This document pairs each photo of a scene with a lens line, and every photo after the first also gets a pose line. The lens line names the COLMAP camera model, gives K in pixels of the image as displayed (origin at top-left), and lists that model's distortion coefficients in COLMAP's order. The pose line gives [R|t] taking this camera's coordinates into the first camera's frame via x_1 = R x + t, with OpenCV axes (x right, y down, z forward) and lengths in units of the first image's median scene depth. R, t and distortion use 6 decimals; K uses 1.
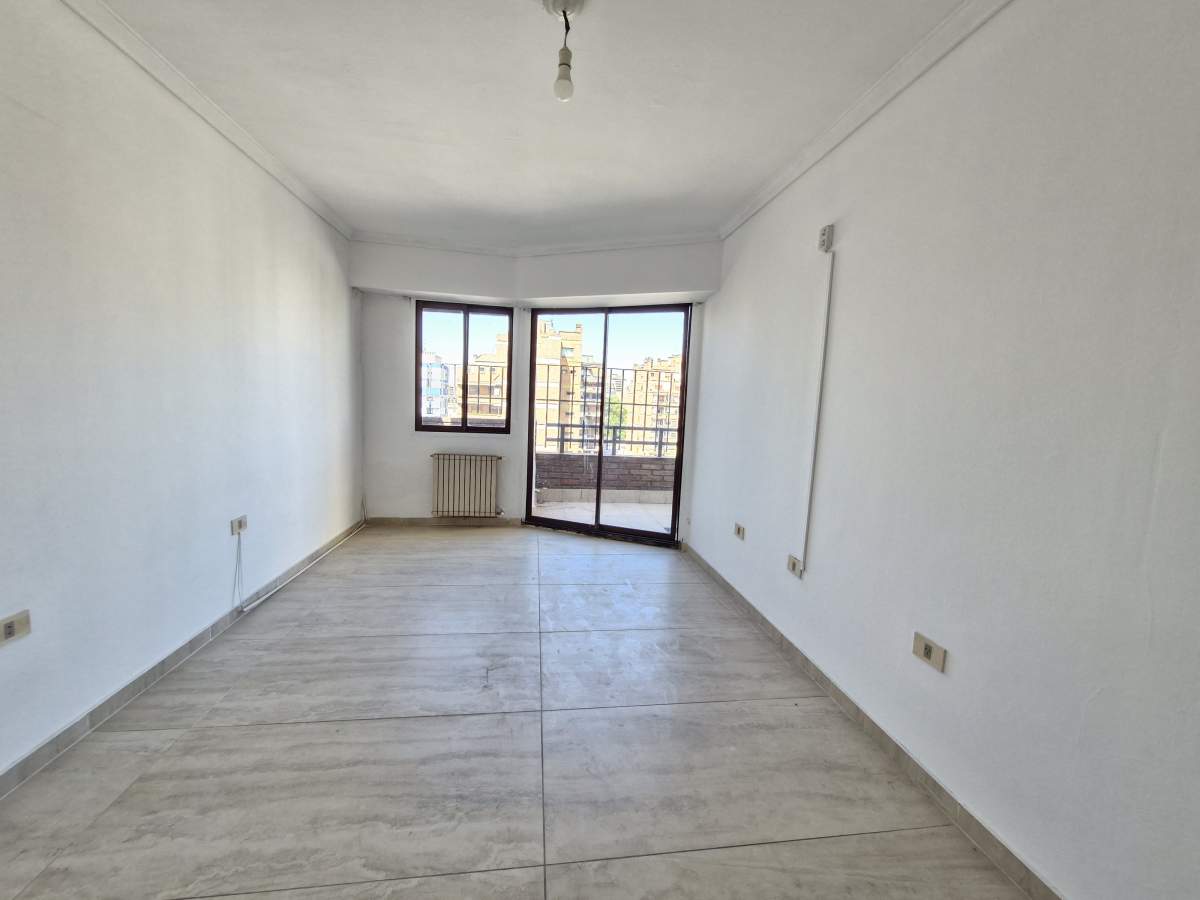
lens RADIAL K [[470.5, 0, 600.0], [0, 470.5, 450.0], [0, 0, 1]] dist [-0.001543, -0.000172]
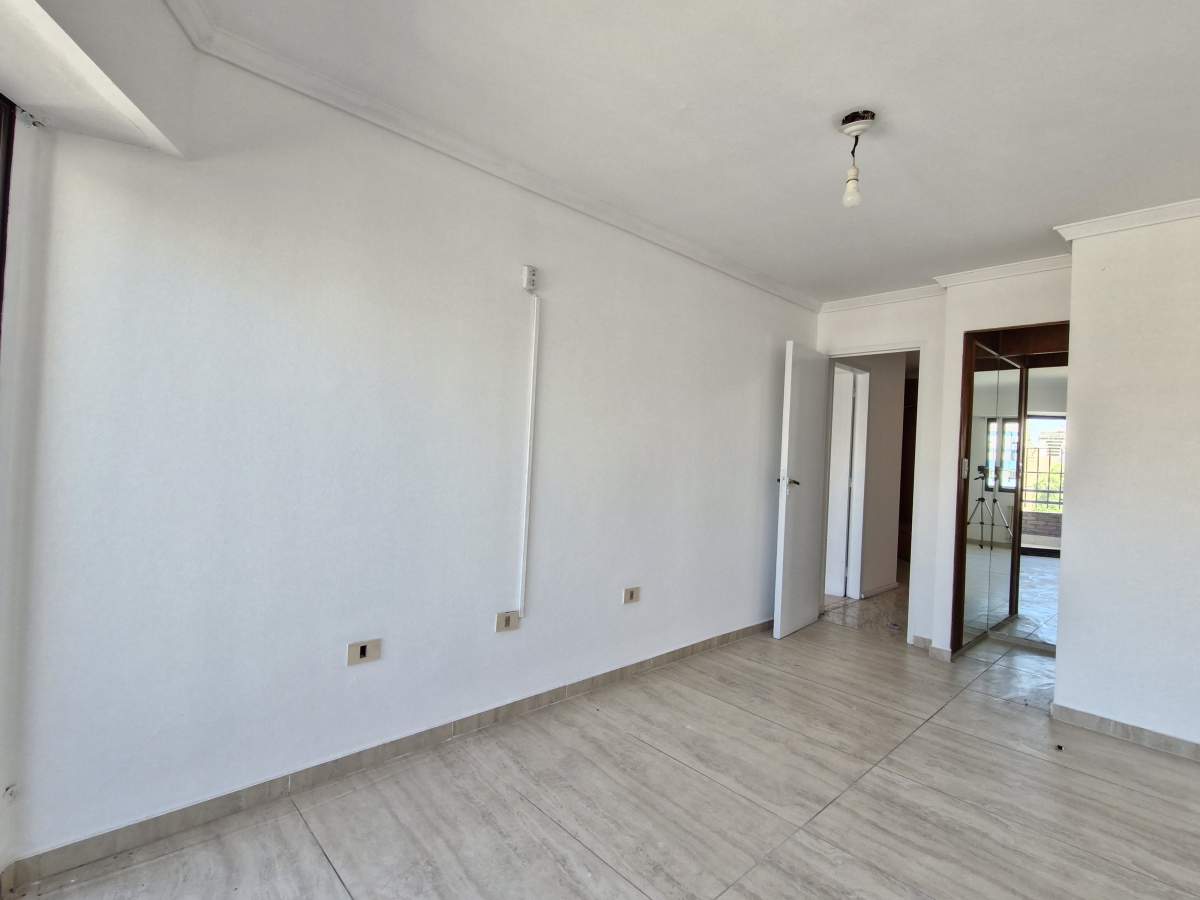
lens RADIAL K [[575.7, 0, 600.0], [0, 575.7, 450.0], [0, 0, 1]] dist [0.004082, -0.006245]
pose [[-0.579807, -0.068833, 0.811841, -0.818260], [0.011626, 0.995624, 0.092719, -0.261060], [-0.814671, 0.063198, -0.576469, 2.131113]]
